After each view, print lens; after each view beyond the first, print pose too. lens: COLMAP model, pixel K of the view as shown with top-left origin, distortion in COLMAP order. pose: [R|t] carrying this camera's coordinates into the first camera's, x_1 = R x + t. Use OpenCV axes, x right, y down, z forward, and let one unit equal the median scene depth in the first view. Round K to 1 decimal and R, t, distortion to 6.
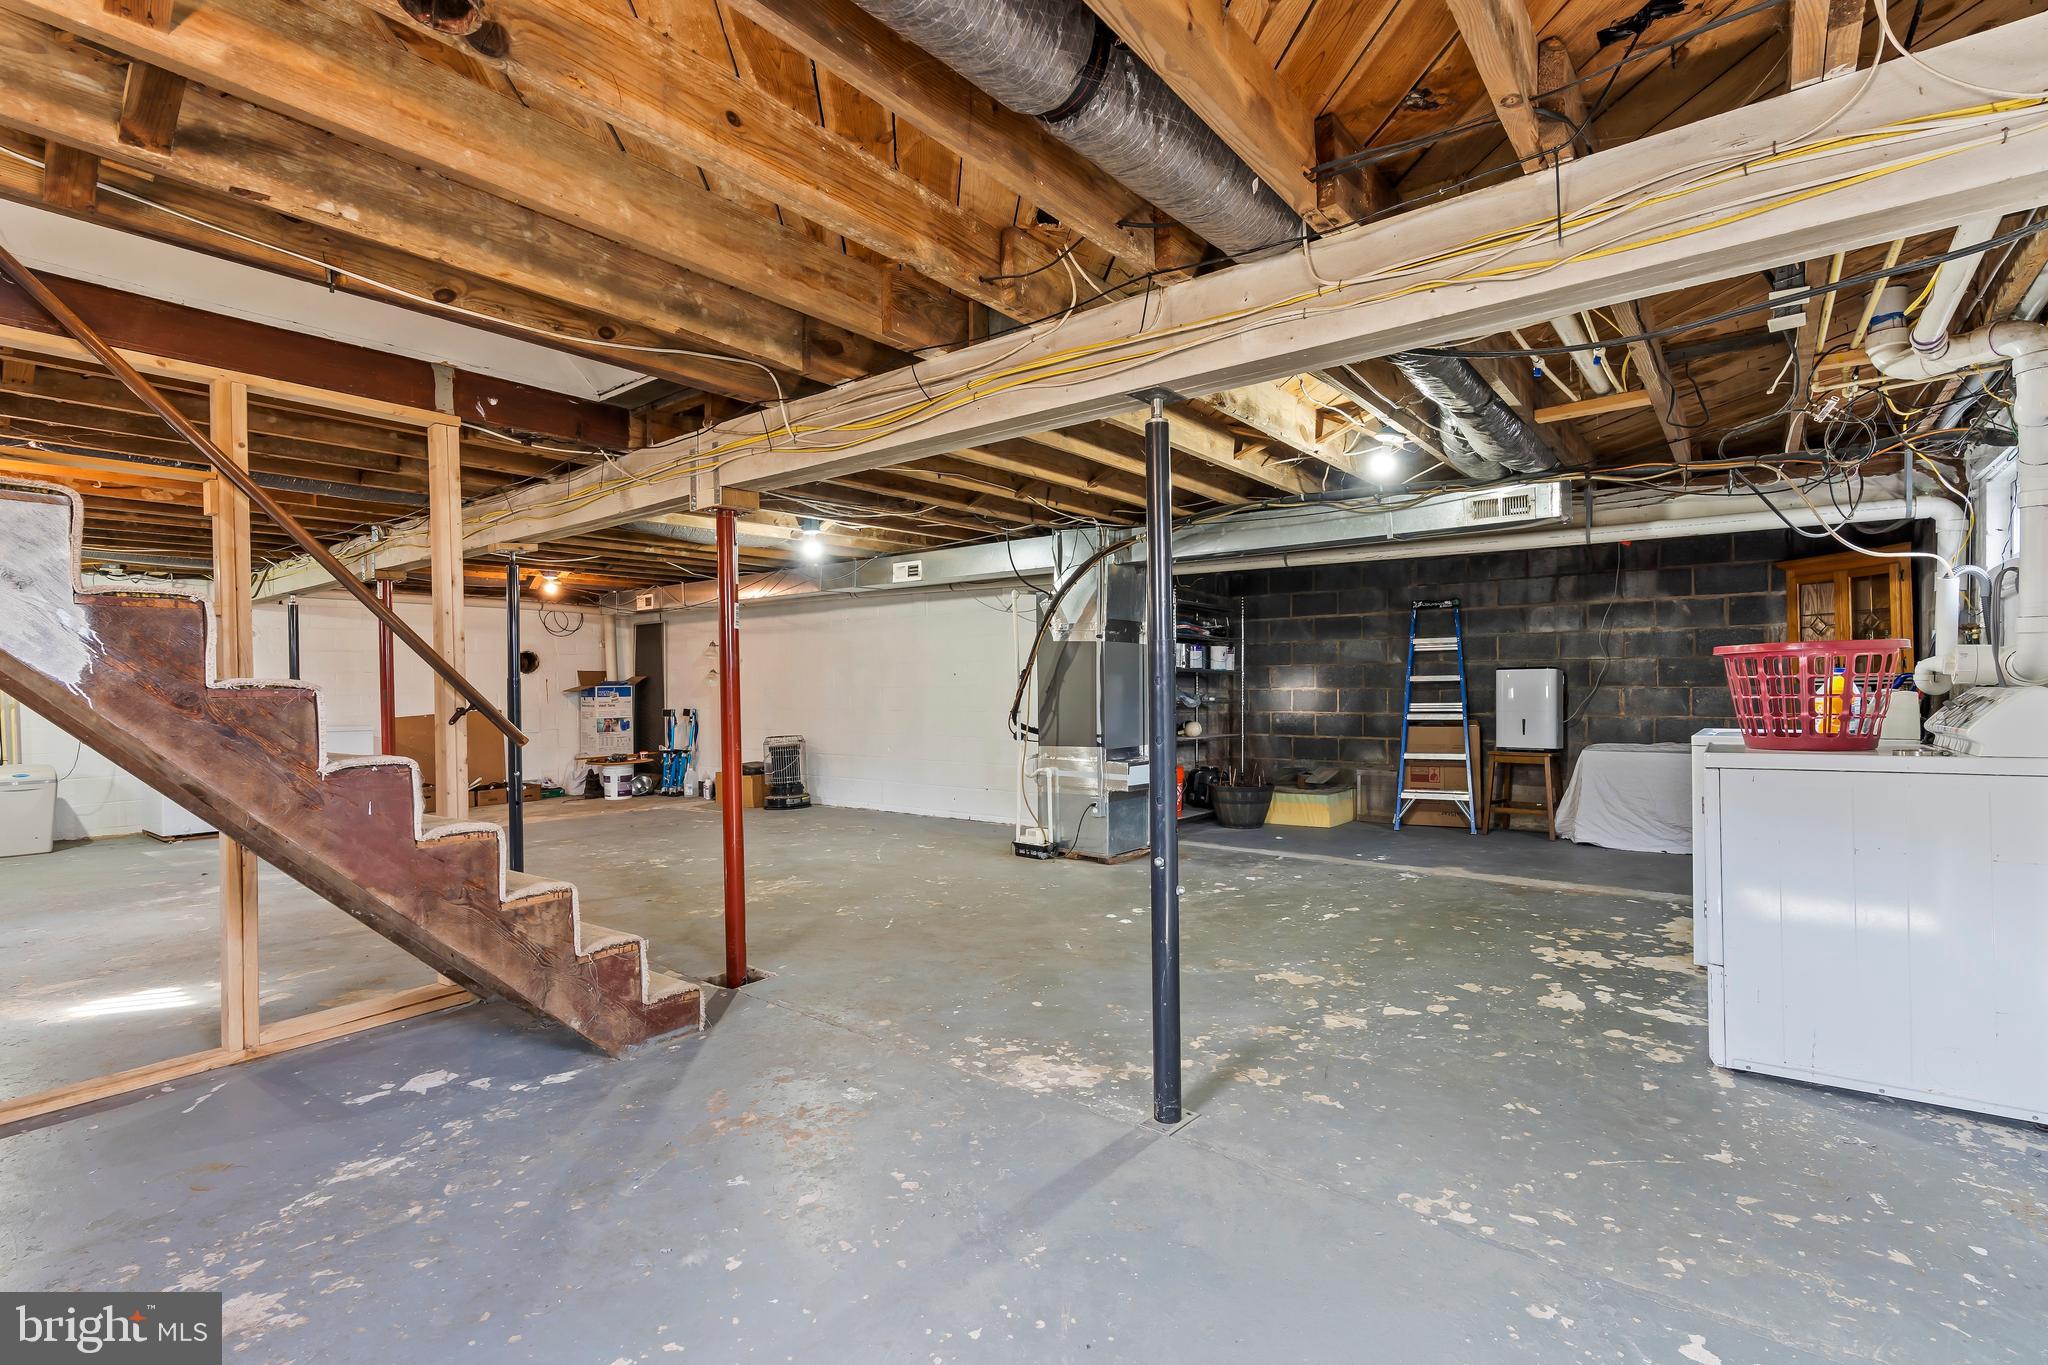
lens RADIAL K [[931.2, 0, 1024.7], [0, 931.2, 685.9], [0, 0, 1]] dist [-0.010493, 0.003624]
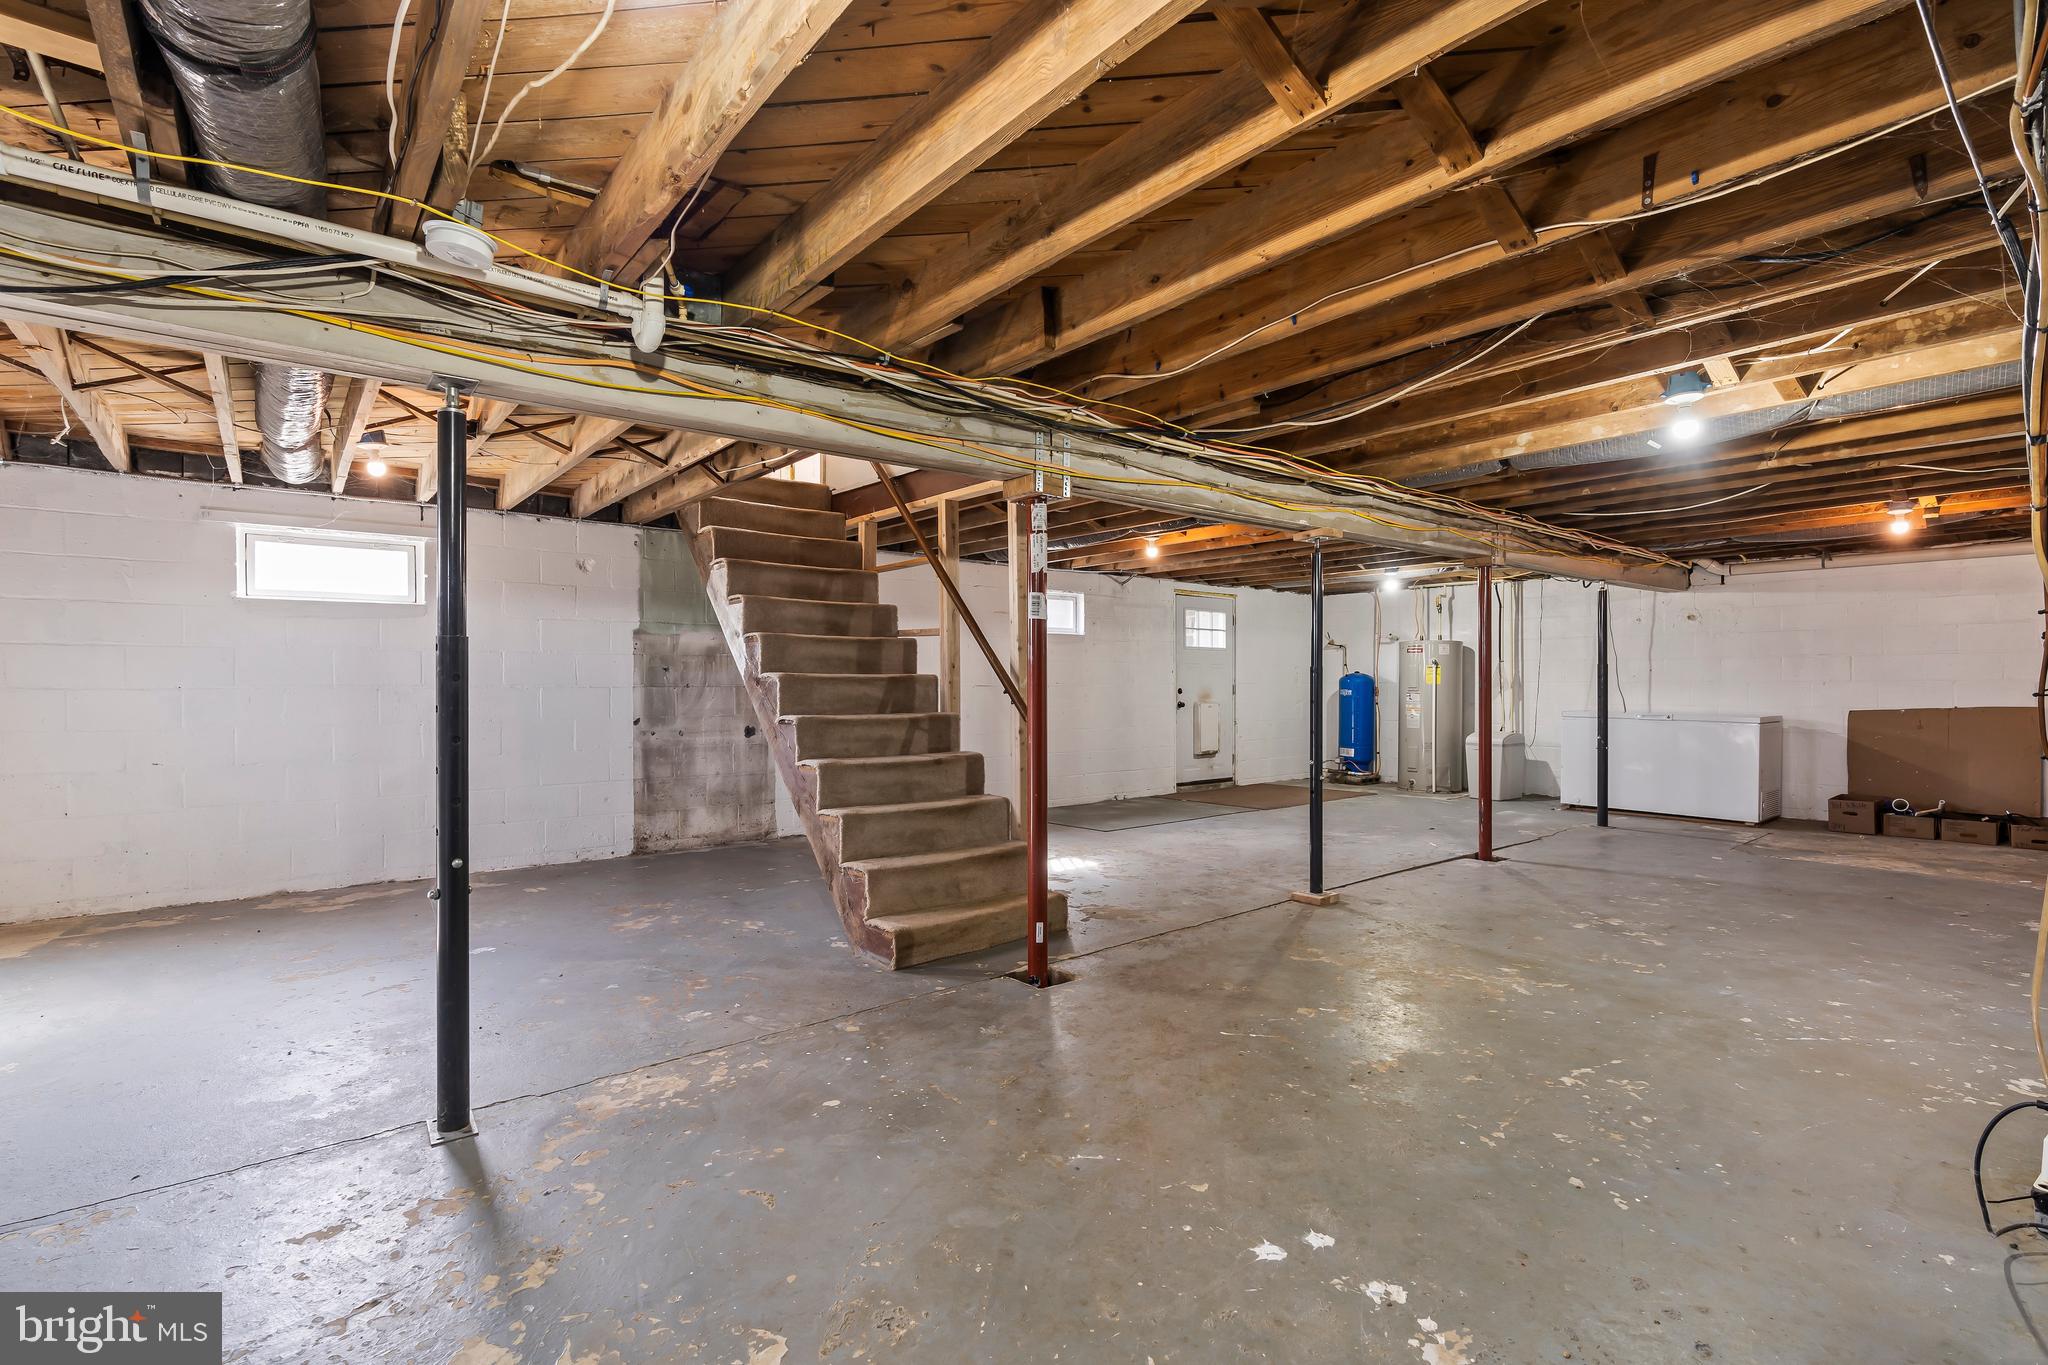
lens RADIAL K [[931.2, 0, 1026.8], [0, 931.2, 676.9], [0, 0, 1]] dist [-0.010493, 0.003624]
pose [[-0.208868, 0.010065, -0.977892, 0.817509], [0.003010, 0.999949, 0.009649, -0.012000], [0.977939, -0.000928, -0.208887, 1.503452]]
